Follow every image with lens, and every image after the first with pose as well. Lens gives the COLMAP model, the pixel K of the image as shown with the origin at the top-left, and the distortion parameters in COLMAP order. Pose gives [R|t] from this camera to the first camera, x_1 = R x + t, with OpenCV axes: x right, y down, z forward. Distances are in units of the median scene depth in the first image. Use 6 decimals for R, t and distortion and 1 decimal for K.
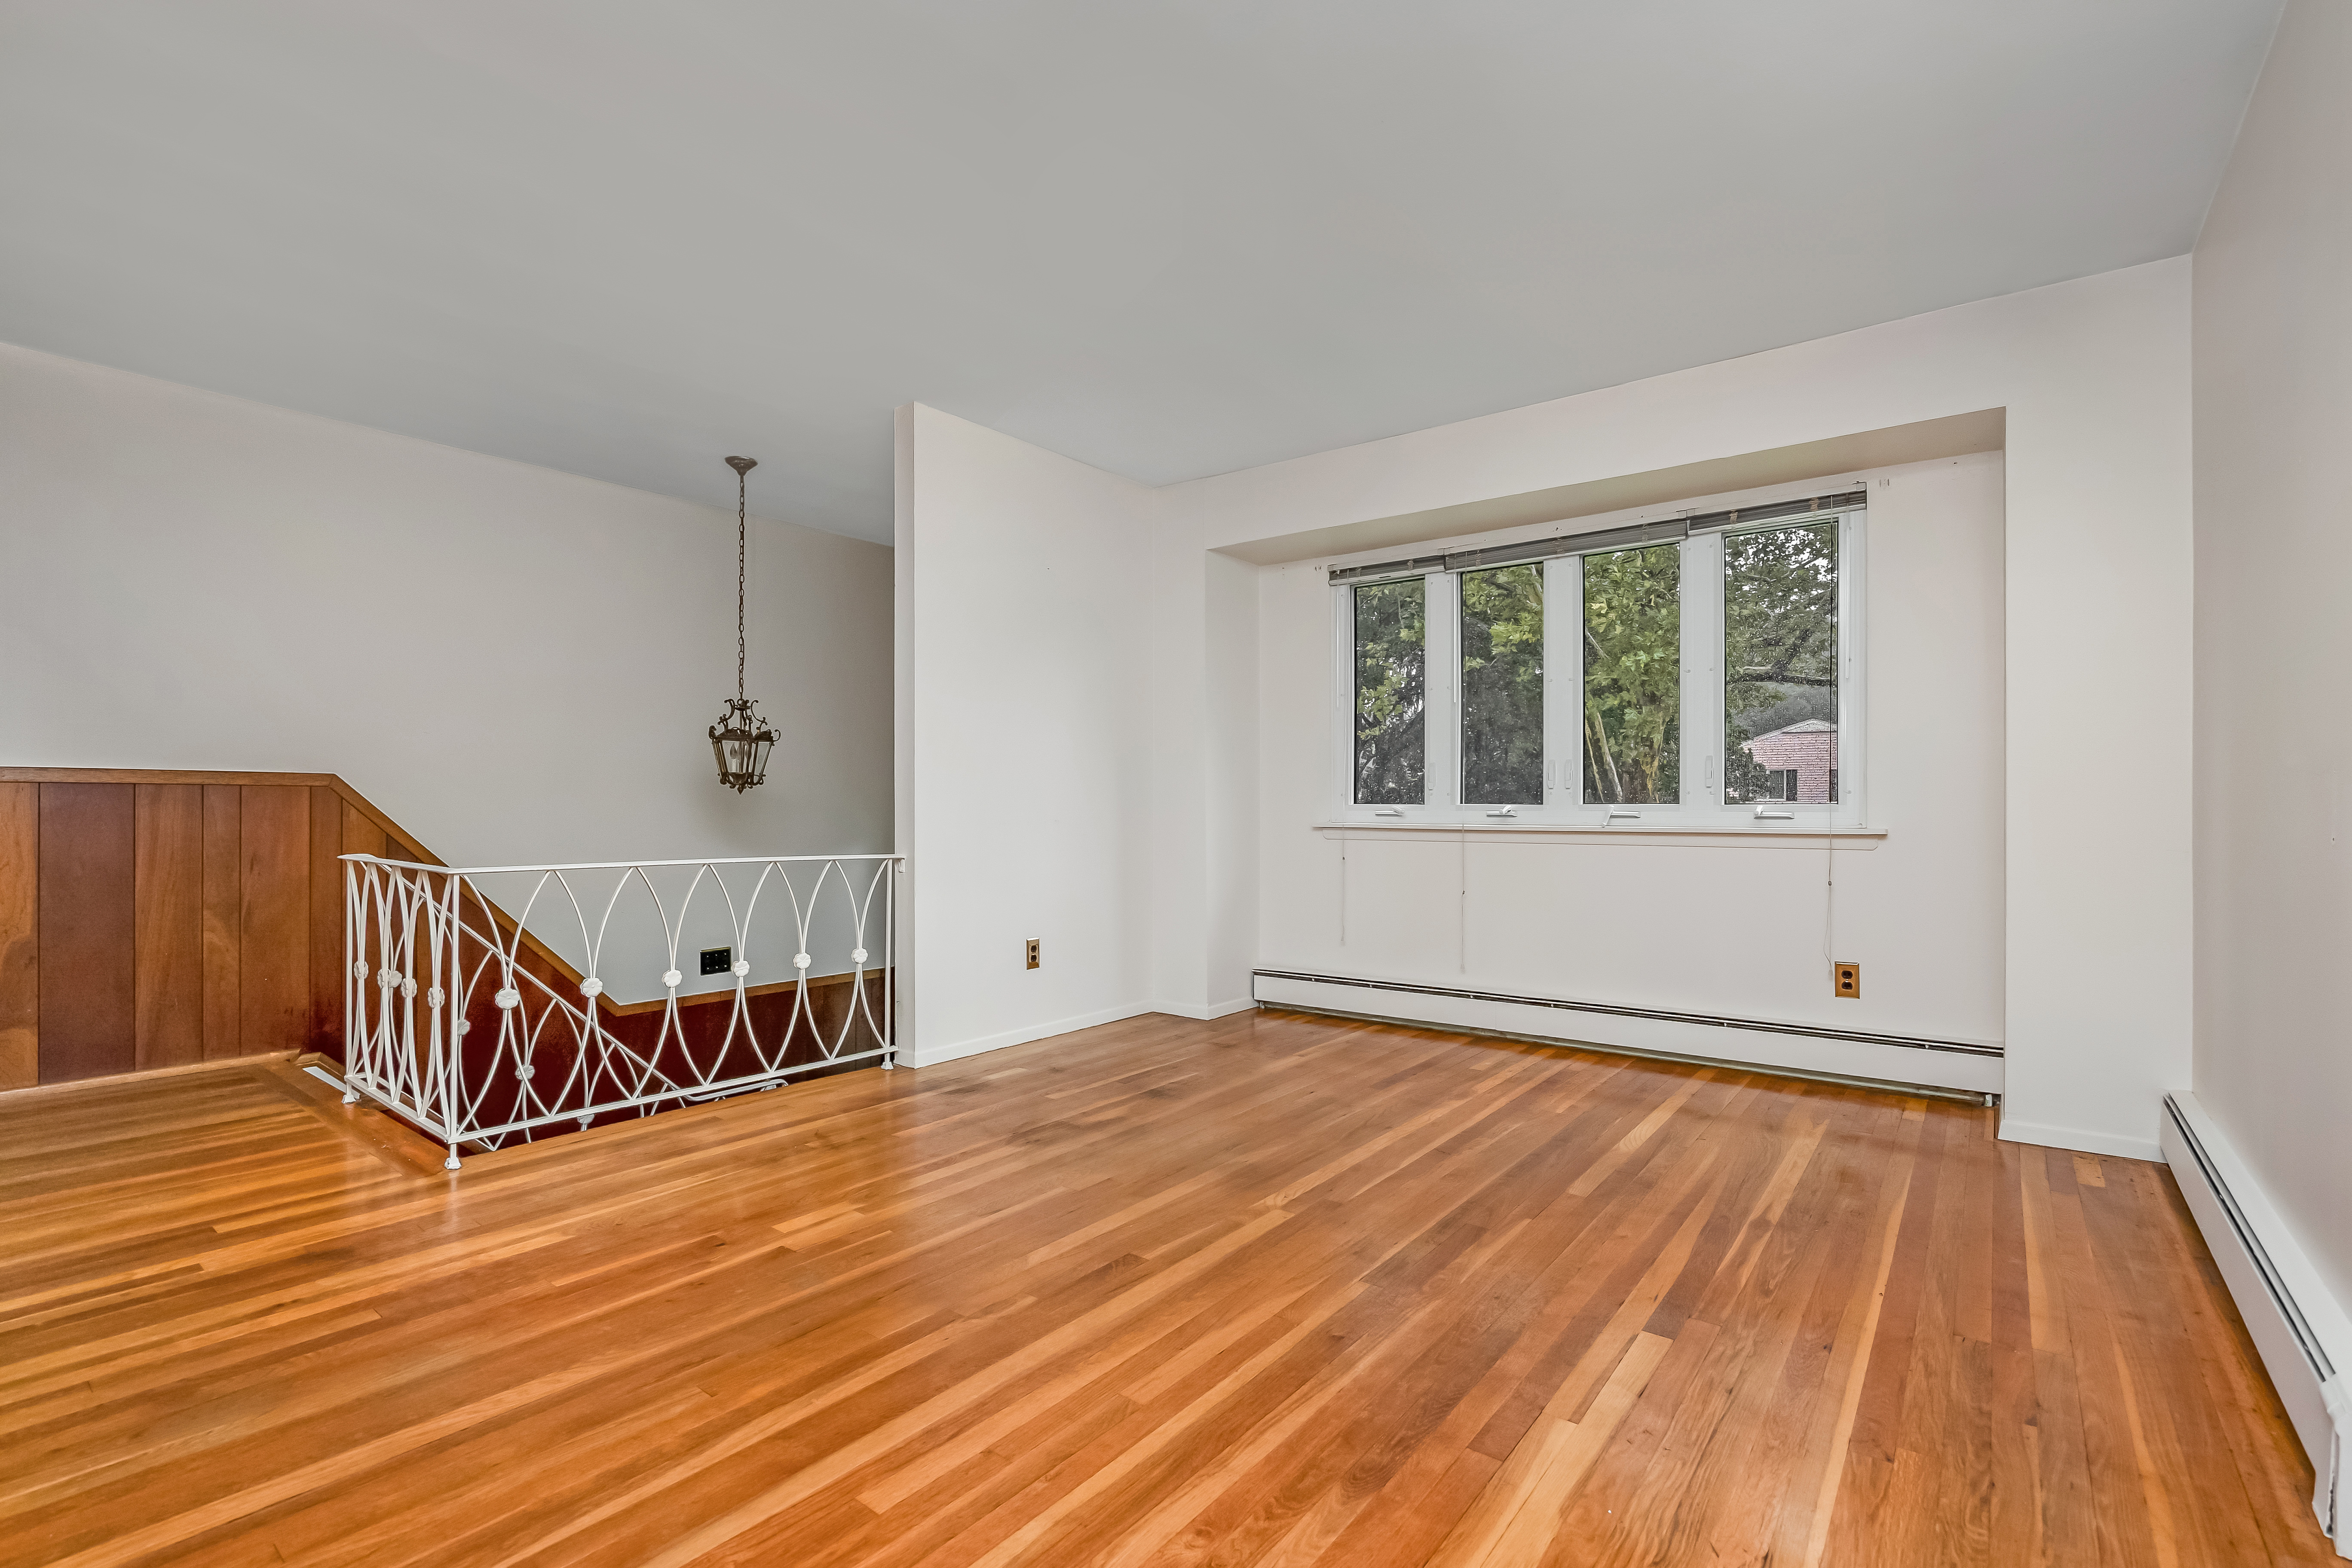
lens RADIAL K [[1034.4, 0, 1169.5], [0, 1034.4, 794.6], [0, 0, 1]] dist [-0.015767, -0.000225]
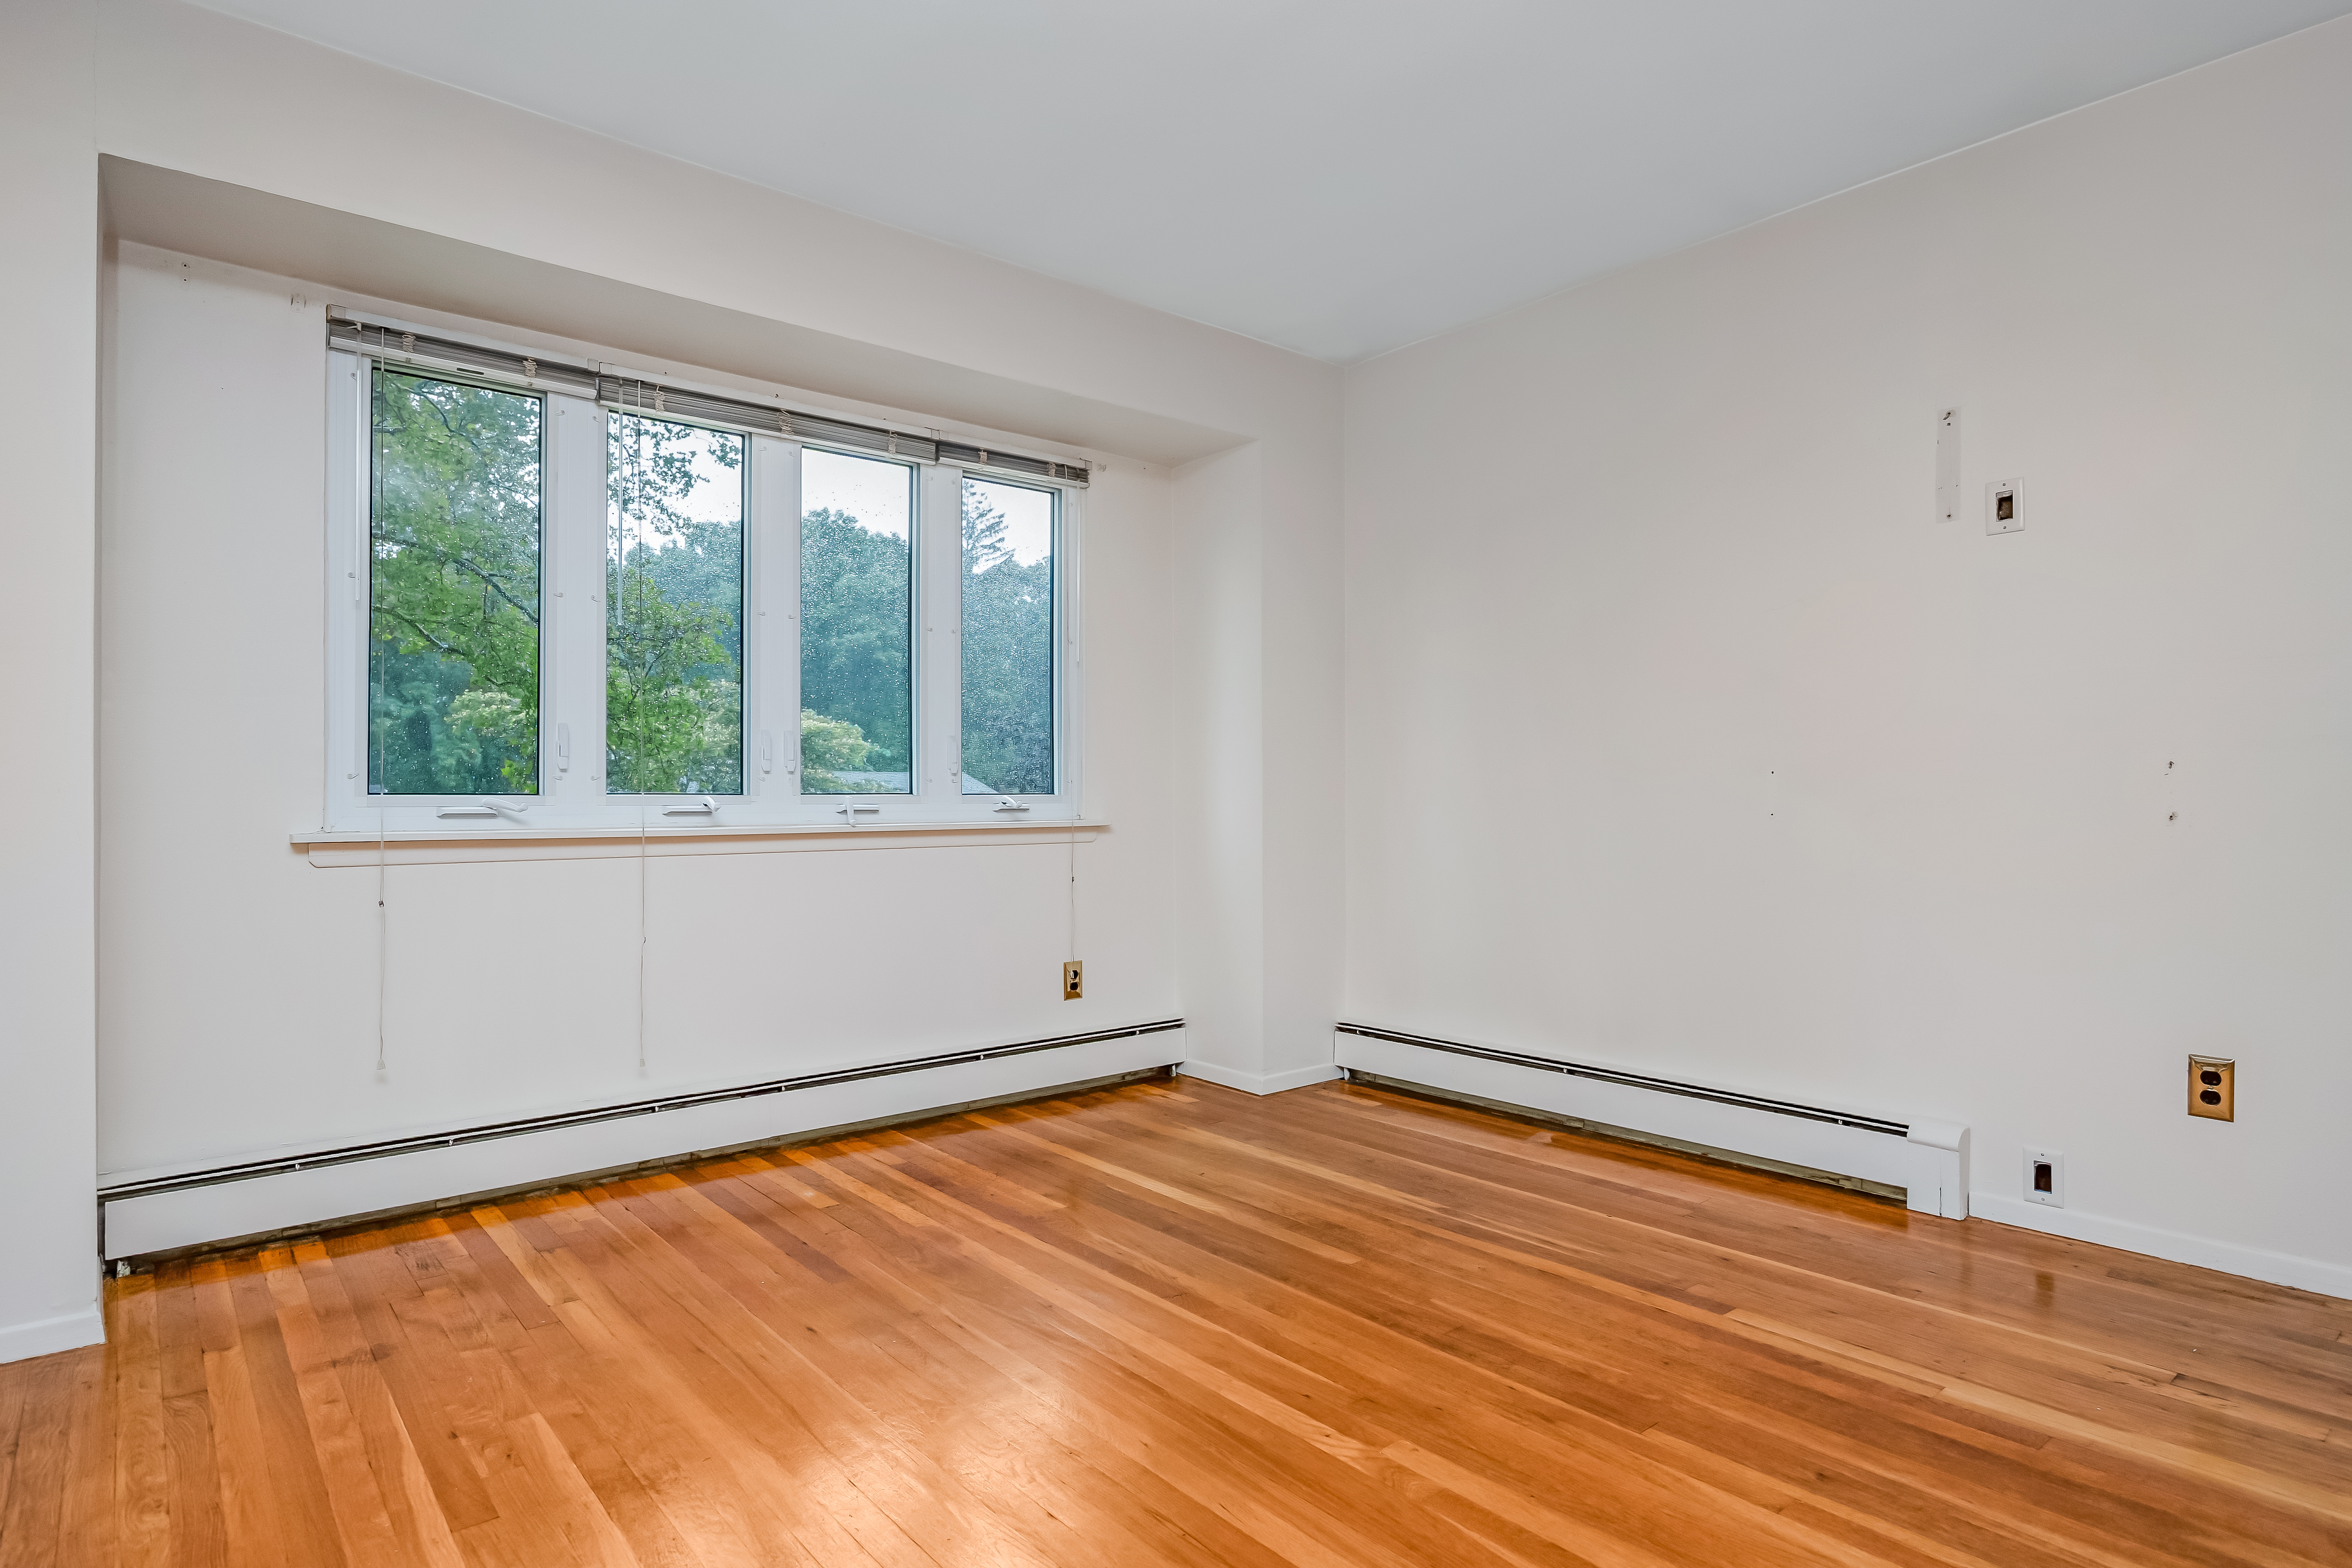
lens RADIAL K [[1254.5, 0, 1181.2], [0, 1254.5, 787.2], [0, 0, 1]] dist [-0.006914, -0.000173]
pose [[0.225536, 0.009712, 0.974186, -0.543592], [-0.002361, 0.999953, -0.009422, 0.016261], [-0.974232, -0.000175, 0.225548, 0.800047]]
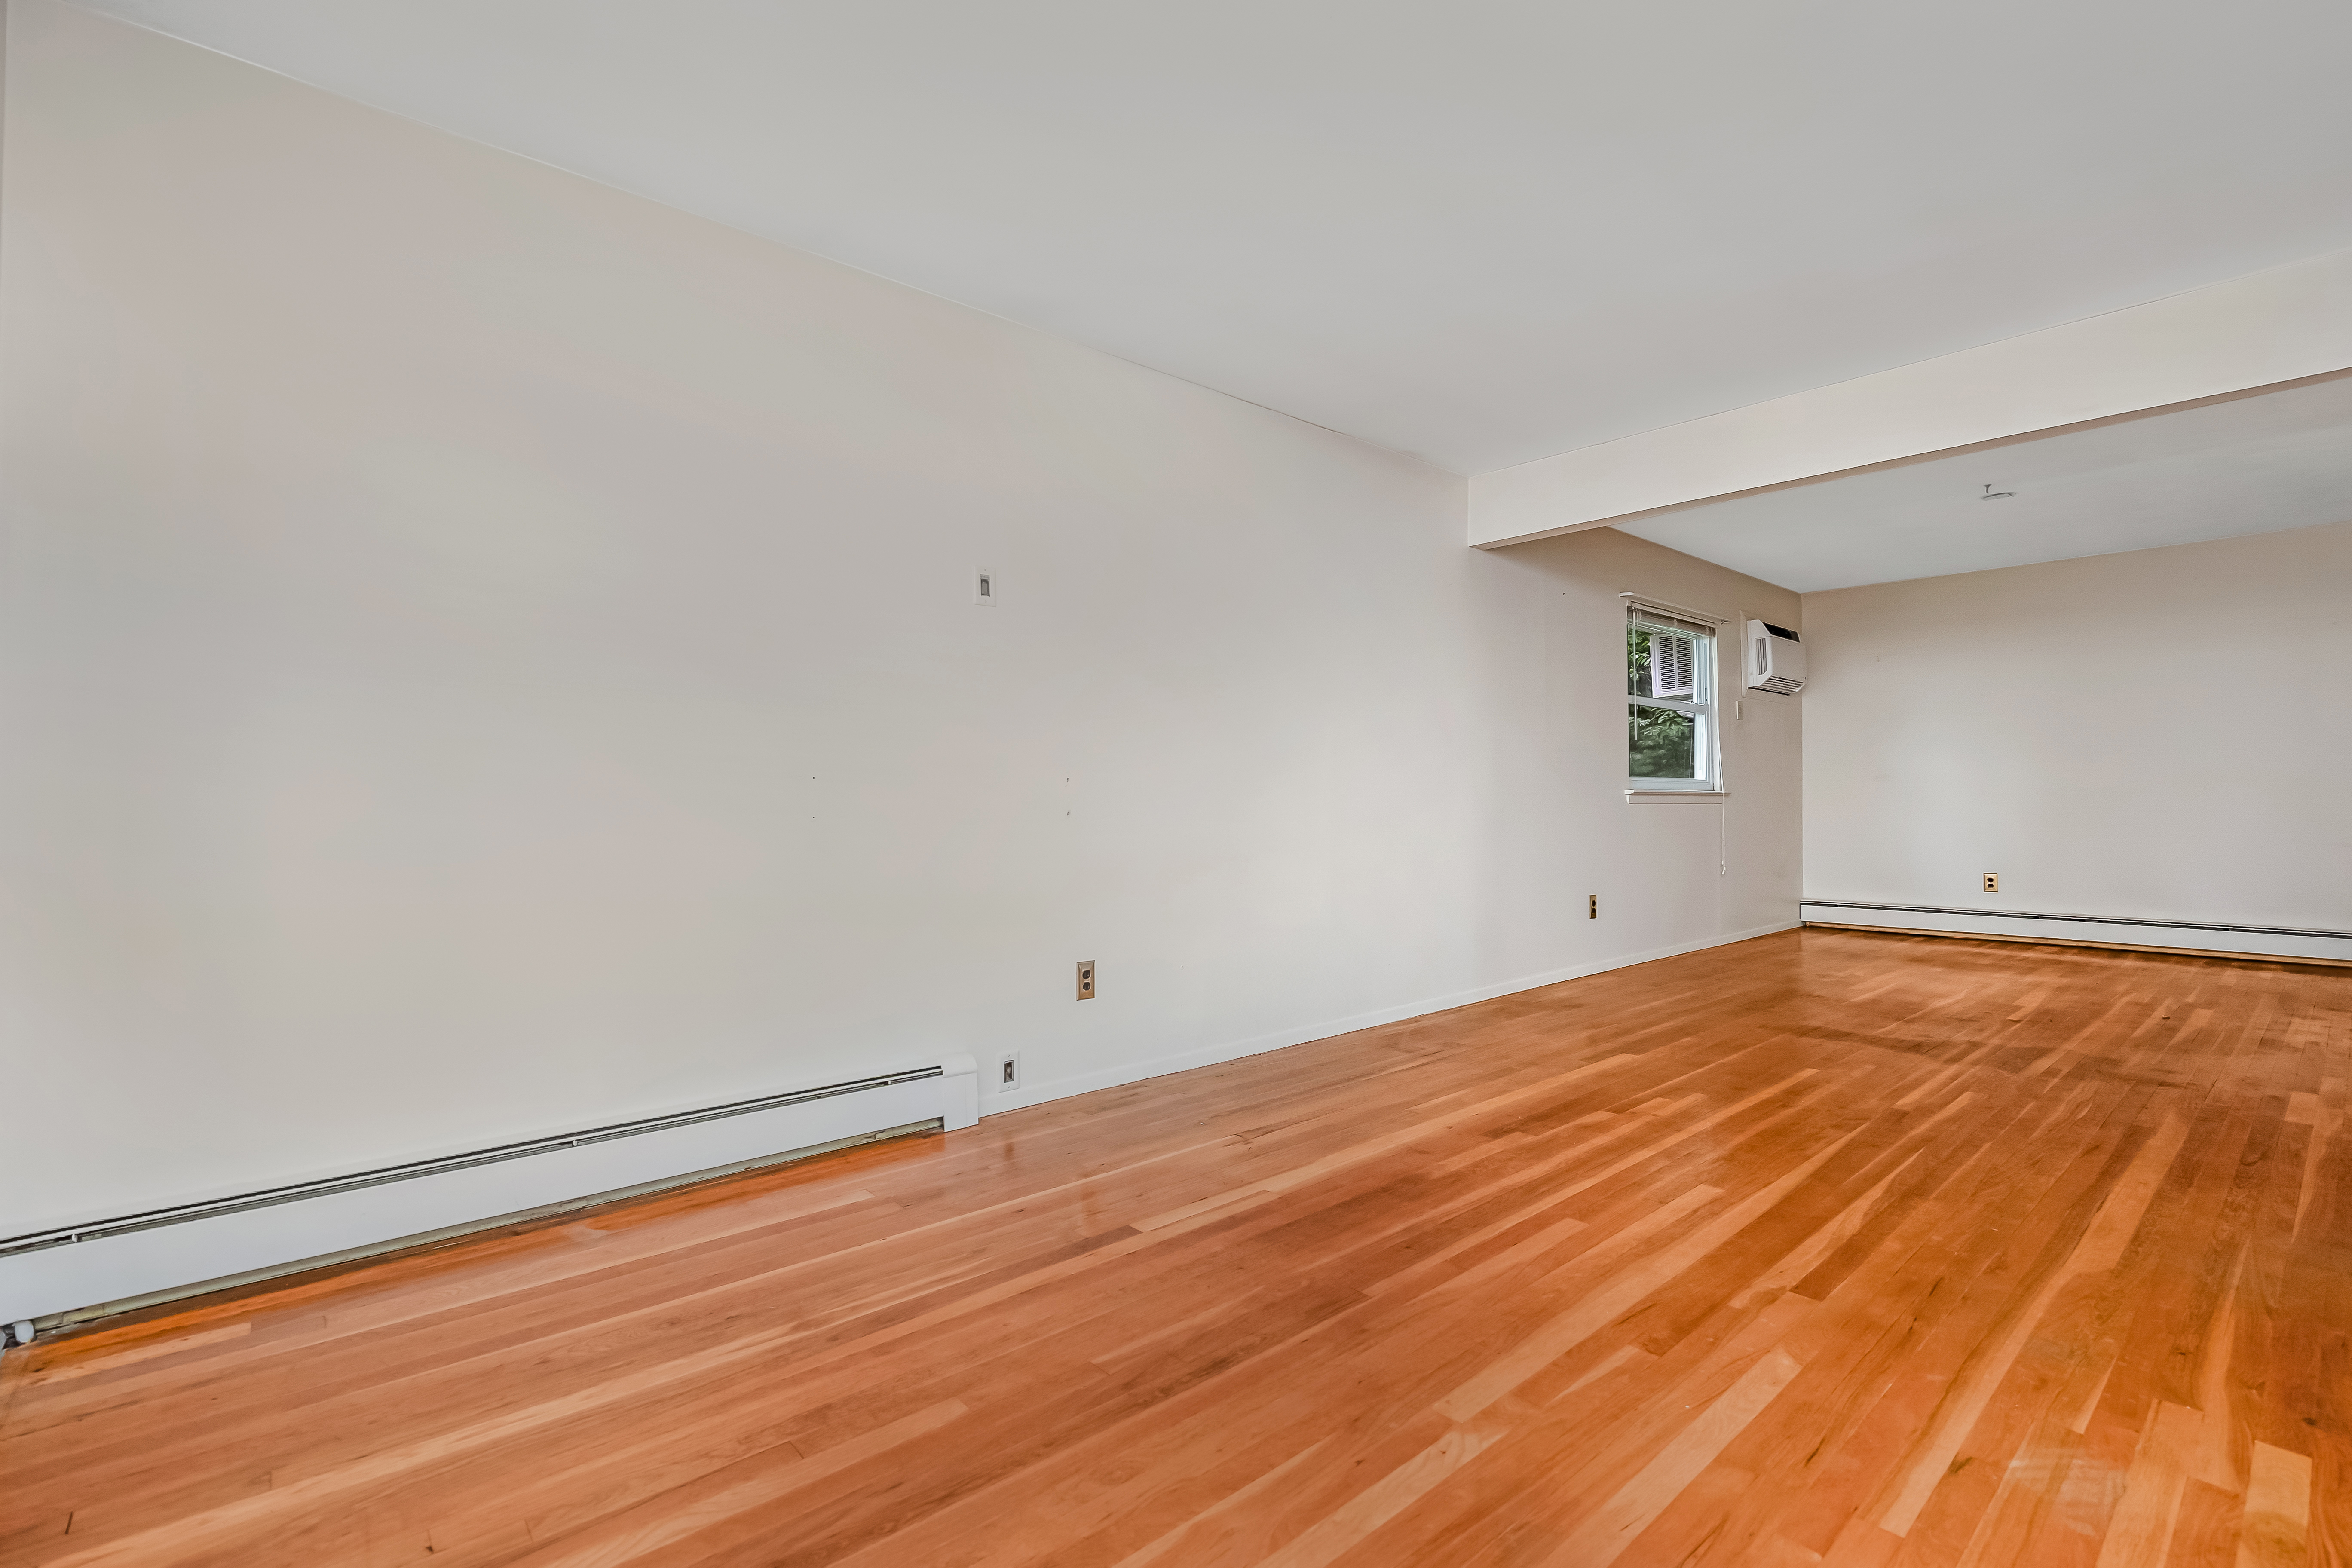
lens RADIAL K [[1034.4, 0, 1134.7], [0, 1034.4, 805.2], [0, 0, 1]] dist [-0.015767, -0.000225]
pose [[-0.975575, 0.005754, 0.219593, 0.133644], [0.005706, 0.999983, -0.000850, 0.019788], [-0.219594, 0.000424, -0.975591, 1.400301]]
